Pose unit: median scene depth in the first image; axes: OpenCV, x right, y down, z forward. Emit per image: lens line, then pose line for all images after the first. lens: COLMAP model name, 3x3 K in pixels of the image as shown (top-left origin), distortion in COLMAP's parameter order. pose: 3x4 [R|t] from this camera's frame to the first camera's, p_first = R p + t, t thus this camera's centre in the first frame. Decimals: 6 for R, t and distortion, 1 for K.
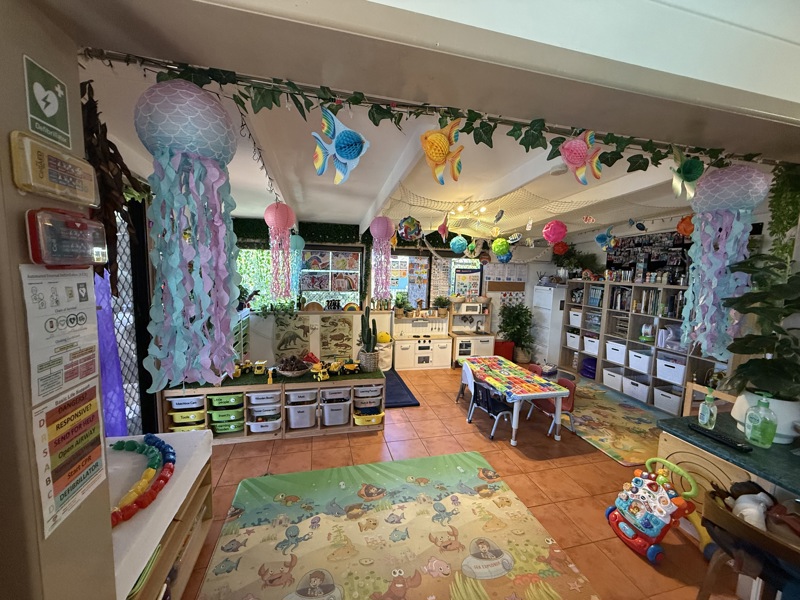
lens RADIAL K [[317.8, 0, 400.0], [0, 317.8, 300.0], [0, 0, 1]] dist [0.000438, 0.000047]
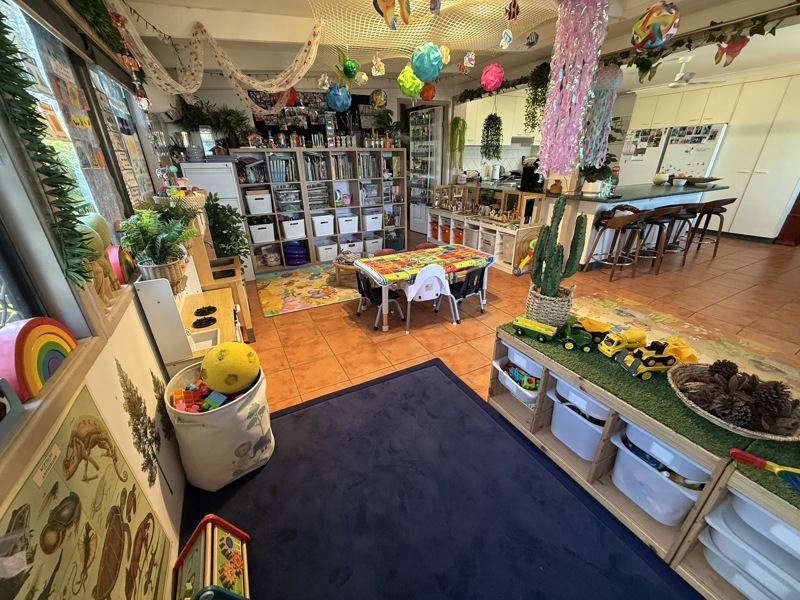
lens RADIAL K [[317.8, 0, 400.0], [0, 317.8, 300.0], [0, 0, 1]] dist [0.000438, 0.000047]
pose [[-0.233082, -0.418600, 0.877751, -0.323929], [0.111506, 0.885154, 0.451740, -0.048683], [-0.966043, 0.203167, -0.159636, 0.891139]]
